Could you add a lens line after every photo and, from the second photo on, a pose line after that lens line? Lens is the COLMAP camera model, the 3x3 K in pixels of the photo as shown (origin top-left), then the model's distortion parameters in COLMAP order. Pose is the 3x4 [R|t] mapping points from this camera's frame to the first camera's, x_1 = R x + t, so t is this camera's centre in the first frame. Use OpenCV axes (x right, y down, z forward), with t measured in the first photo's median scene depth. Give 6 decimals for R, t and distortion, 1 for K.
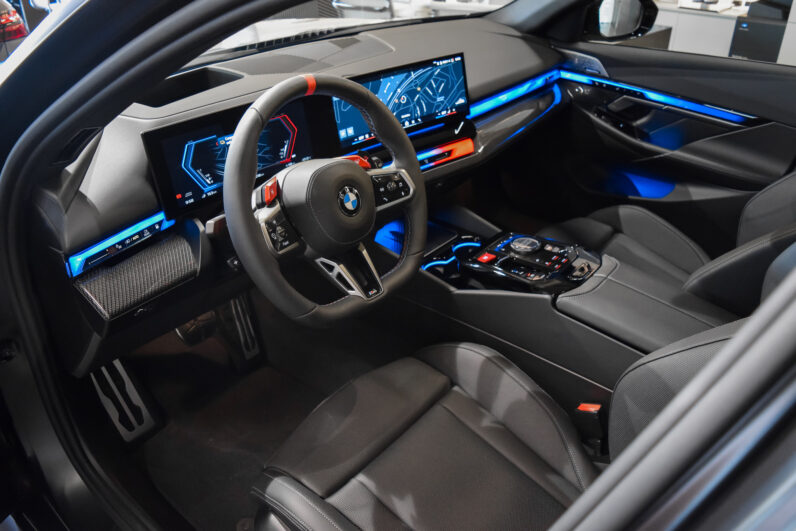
lens RADIAL K [[624.7, 0, 398.0], [0, 624.7, 265.5], [0, 0, 1]] dist [-0.110970, 0.045926]
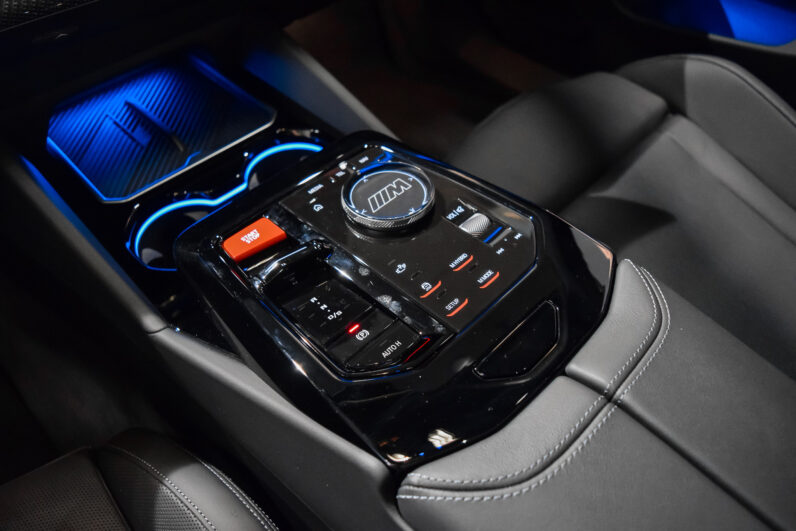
lens RADIAL K [[624.7, 0, 398.0], [0, 624.7, 265.5], [0, 0, 1]] dist [-0.110970, 0.045926]
pose [[0.997274, 0.065895, -0.033195, 0.171851], [-0.052912, 0.952259, 0.300671, -0.074518], [0.051423, -0.298095, 0.953150, 0.522549]]
